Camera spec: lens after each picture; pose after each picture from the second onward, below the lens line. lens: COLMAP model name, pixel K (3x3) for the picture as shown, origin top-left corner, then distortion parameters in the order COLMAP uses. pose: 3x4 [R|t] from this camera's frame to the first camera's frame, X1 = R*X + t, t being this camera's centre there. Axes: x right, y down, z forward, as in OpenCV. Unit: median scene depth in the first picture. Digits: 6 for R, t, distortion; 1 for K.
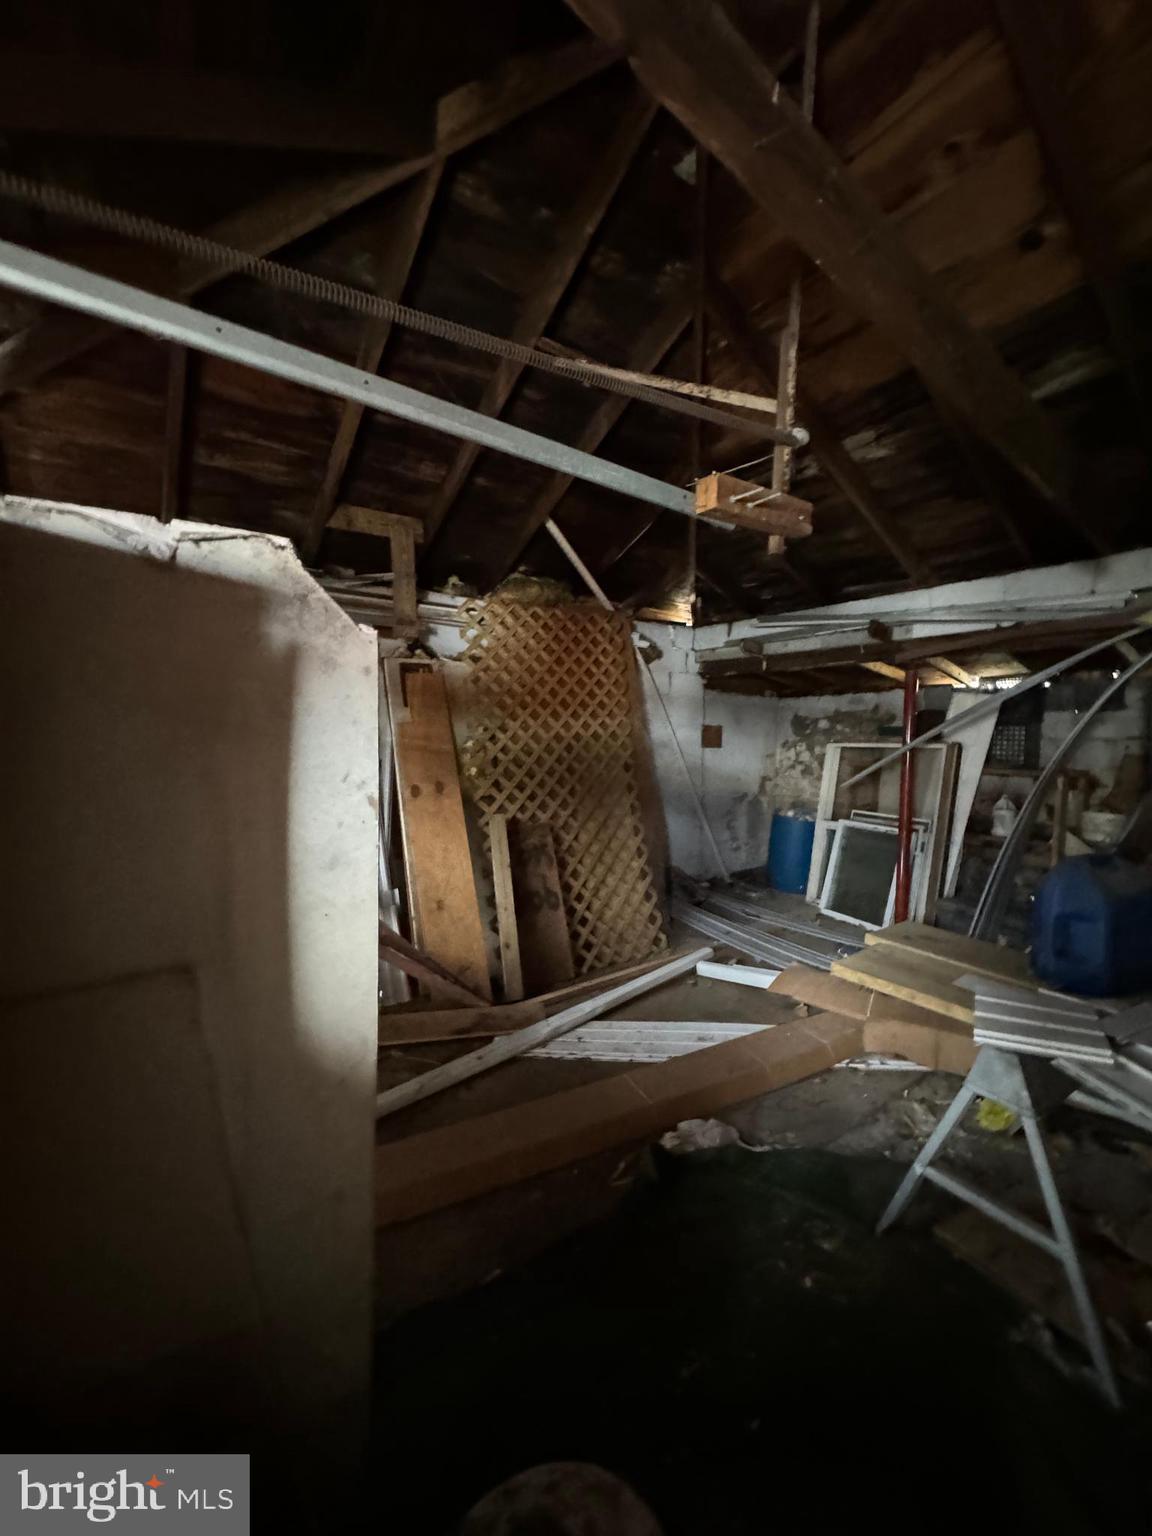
lens RADIAL K [[610.6, 0, 574.3], [0, 610.6, 766.1], [0, 0, 1]] dist [-0.002449, 0.000387]
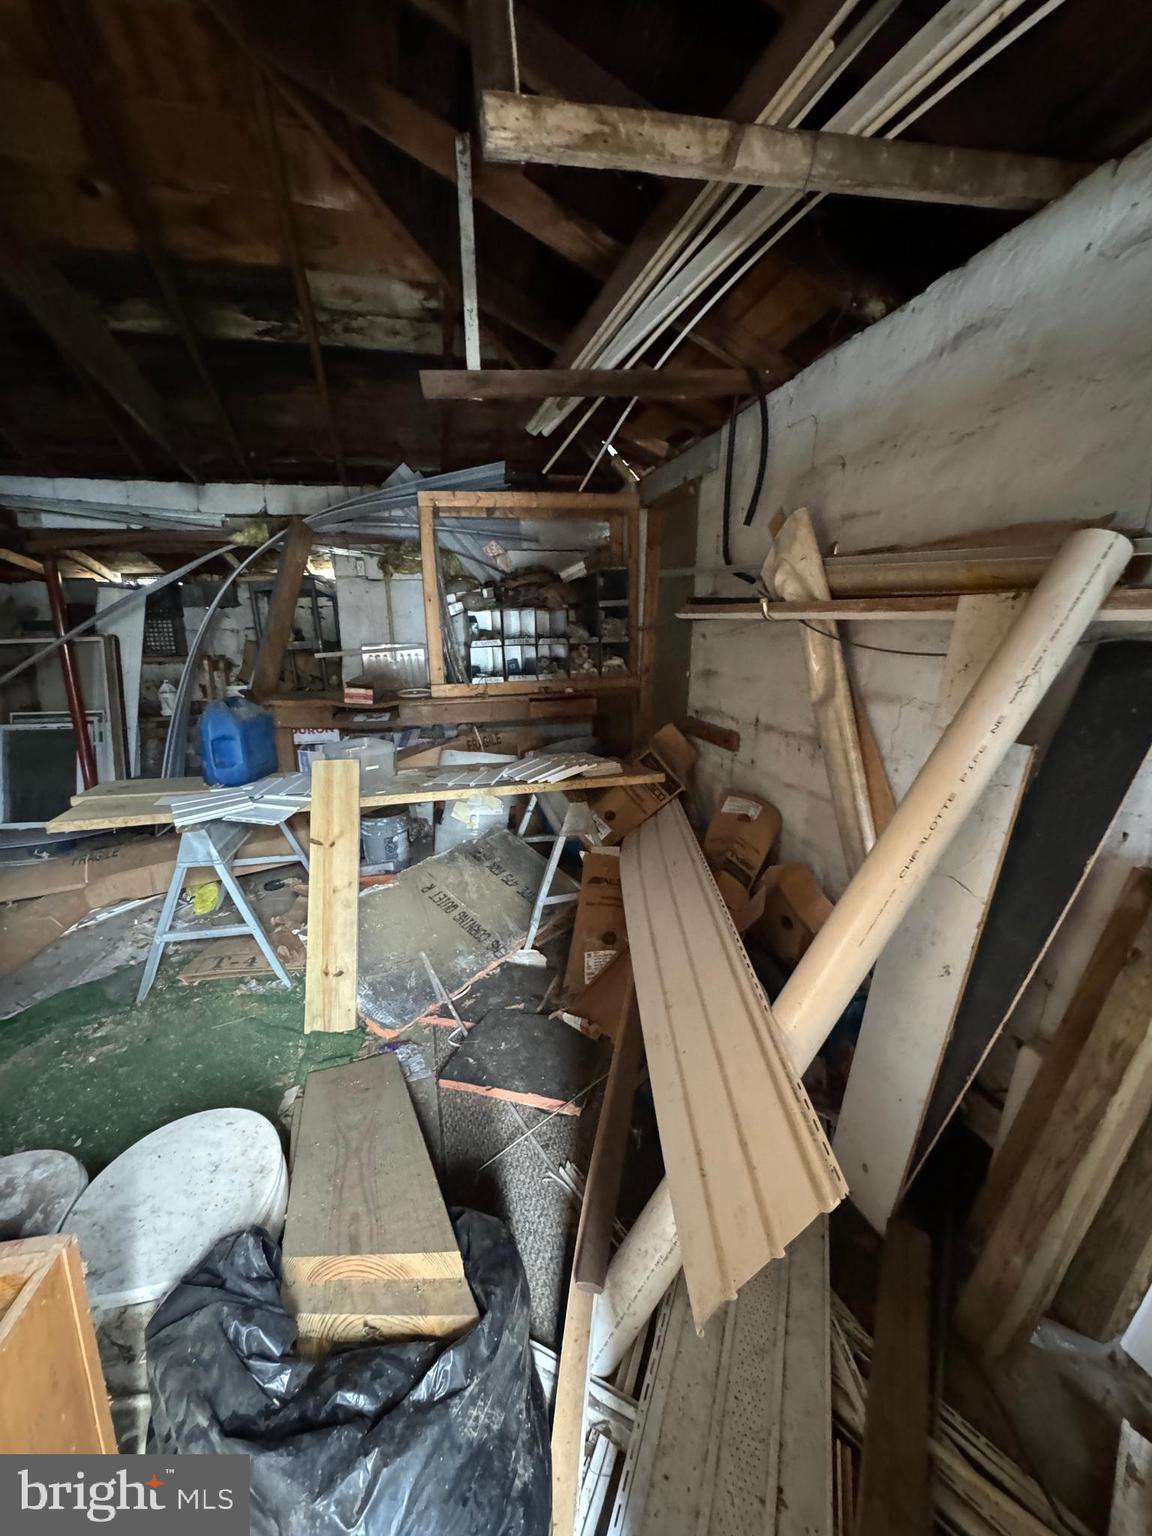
lens RADIAL K [[610.6, 0, 574.3], [0, 610.6, 766.1], [0, 0, 1]] dist [-0.002449, 0.000387]
pose [[0.357965, -0.216597, 0.908266, -0.114276], [0.069311, 0.976204, 0.205482, 0.023666], [-0.931159, -0.010602, 0.364459, -0.161839]]
